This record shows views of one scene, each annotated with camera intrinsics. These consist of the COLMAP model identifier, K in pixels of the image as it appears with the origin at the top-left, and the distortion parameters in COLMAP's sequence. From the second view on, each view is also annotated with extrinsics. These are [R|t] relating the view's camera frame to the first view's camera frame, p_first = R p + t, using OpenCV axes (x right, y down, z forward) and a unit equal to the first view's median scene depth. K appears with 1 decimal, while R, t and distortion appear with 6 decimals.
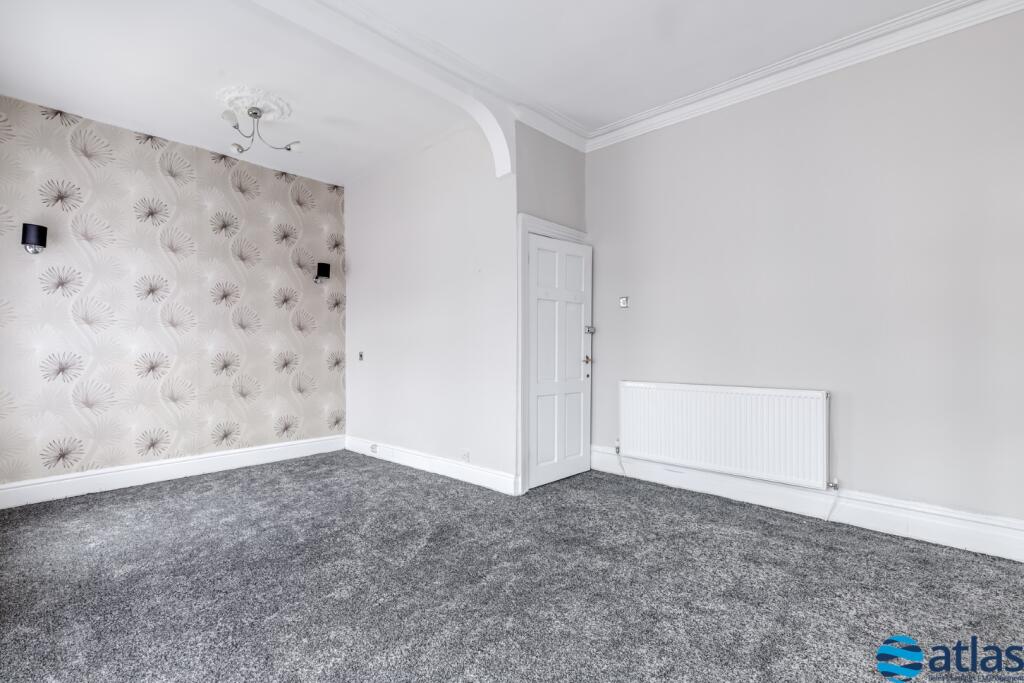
lens RADIAL K [[467.0, 0, 533.1], [0, 467.0, 345.5], [0, 0, 1]] dist [0.000629, 0.000110]
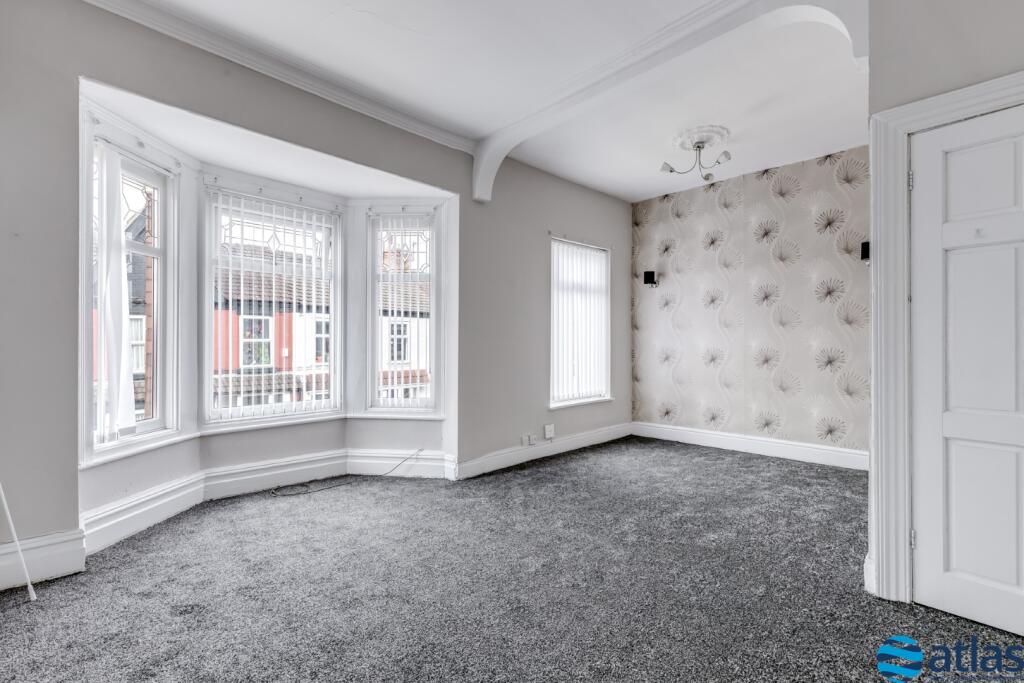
lens RADIAL K [[467.0, 0, 510.5], [0, 467.0, 342.1], [0, 0, 1]] dist [0.000629, 0.000110]
pose [[-0.084304, -0.006500, -0.996419, 0.556304], [0.007339, 0.999948, -0.007144, 0.003989], [0.996413, -0.007915, -0.084251, 0.561068]]
